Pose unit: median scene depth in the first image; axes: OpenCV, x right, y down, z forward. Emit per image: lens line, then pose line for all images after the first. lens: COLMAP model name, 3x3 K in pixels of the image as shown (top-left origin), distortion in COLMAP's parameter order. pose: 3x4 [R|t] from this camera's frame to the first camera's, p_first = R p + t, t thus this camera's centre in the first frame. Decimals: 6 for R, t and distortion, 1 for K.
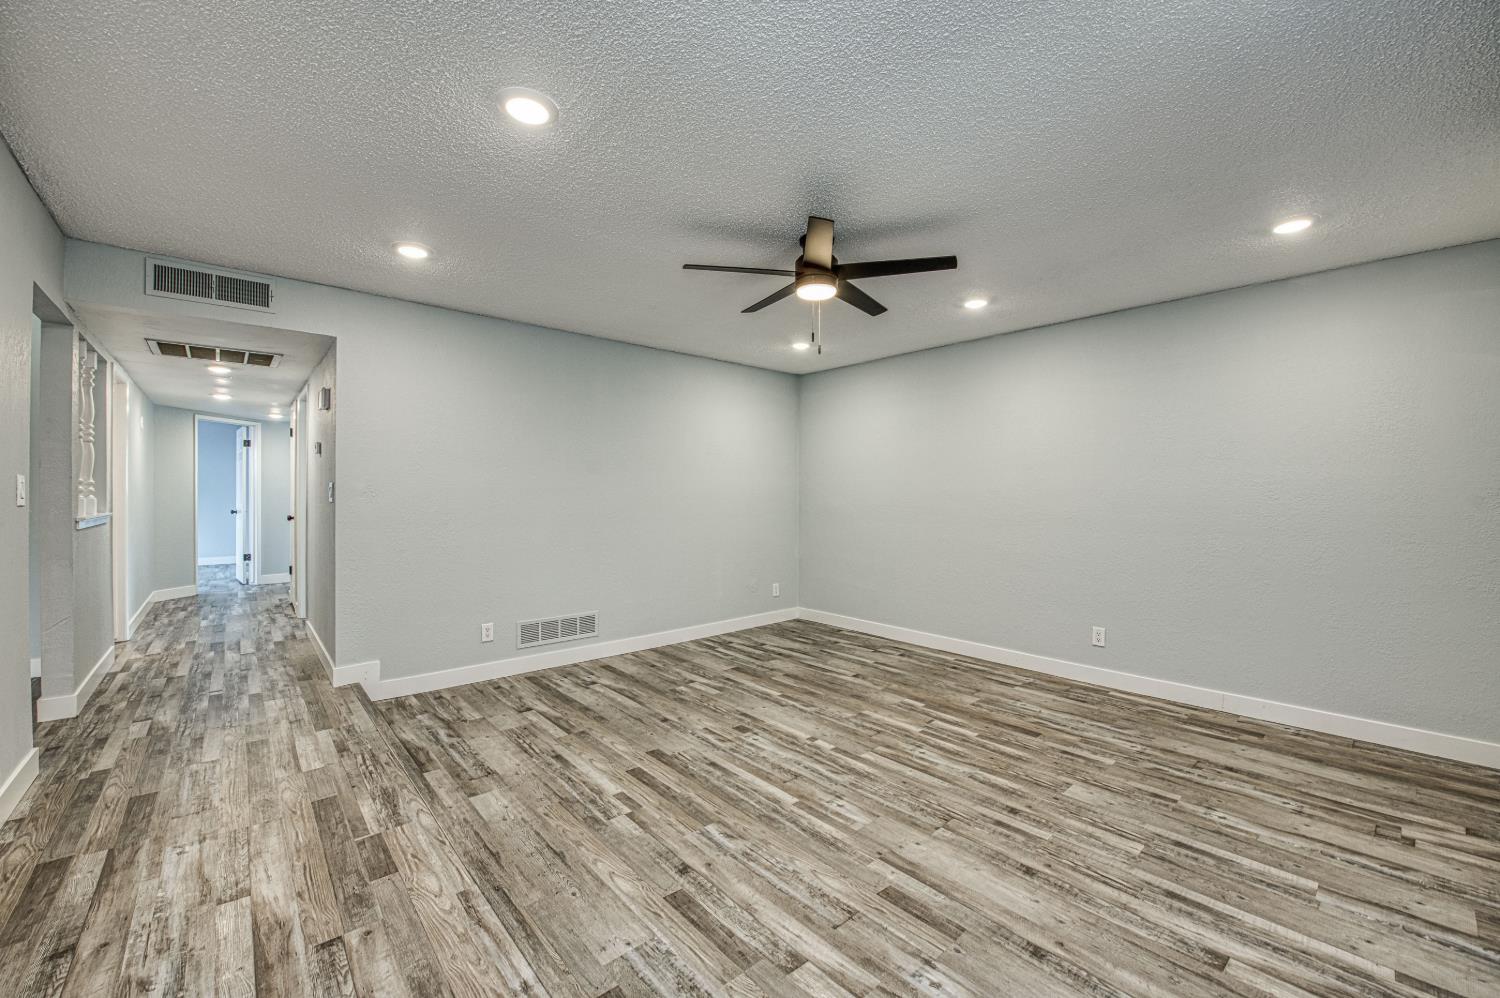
lens RADIAL K [[628.4, 0, 767.6], [0, 628.4, 495.2], [0, 0, 1]] dist [-0.001890, -0.006597]
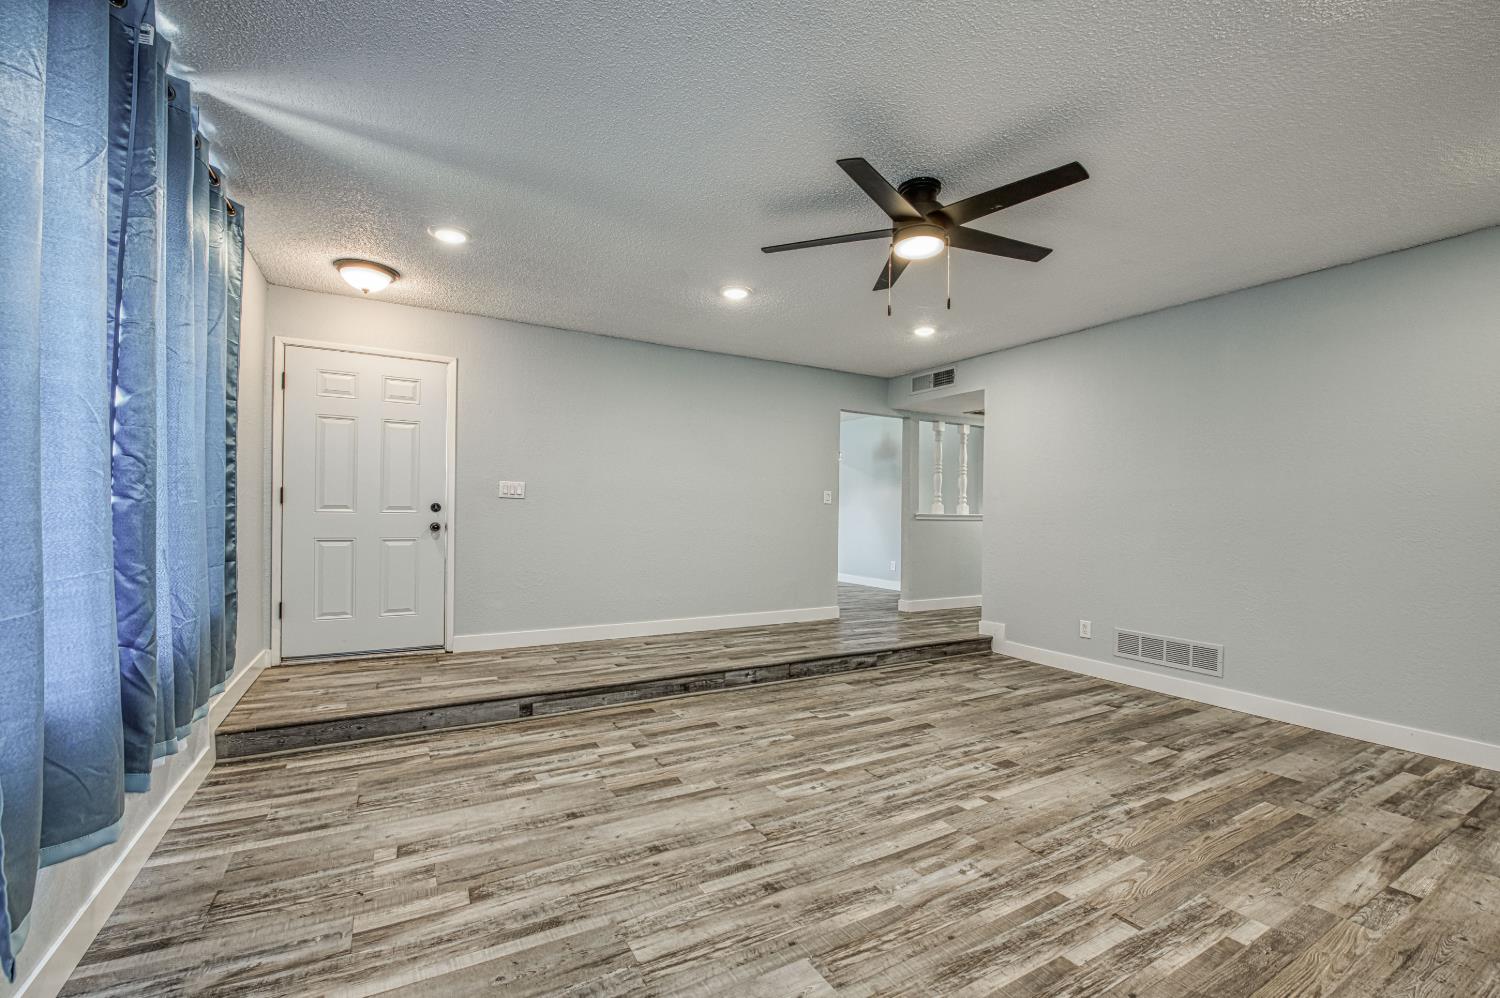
lens RADIAL K [[628.4, 0, 767.6], [0, 628.4, 495.2], [0, 0, 1]] dist [-0.001890, -0.006597]
pose [[-0.228015, -0.038992, -0.972877, 0.898303], [-0.014526, 0.999223, -0.036644, 0.053397], [0.973549, 0.005777, -0.228404, 0.923538]]
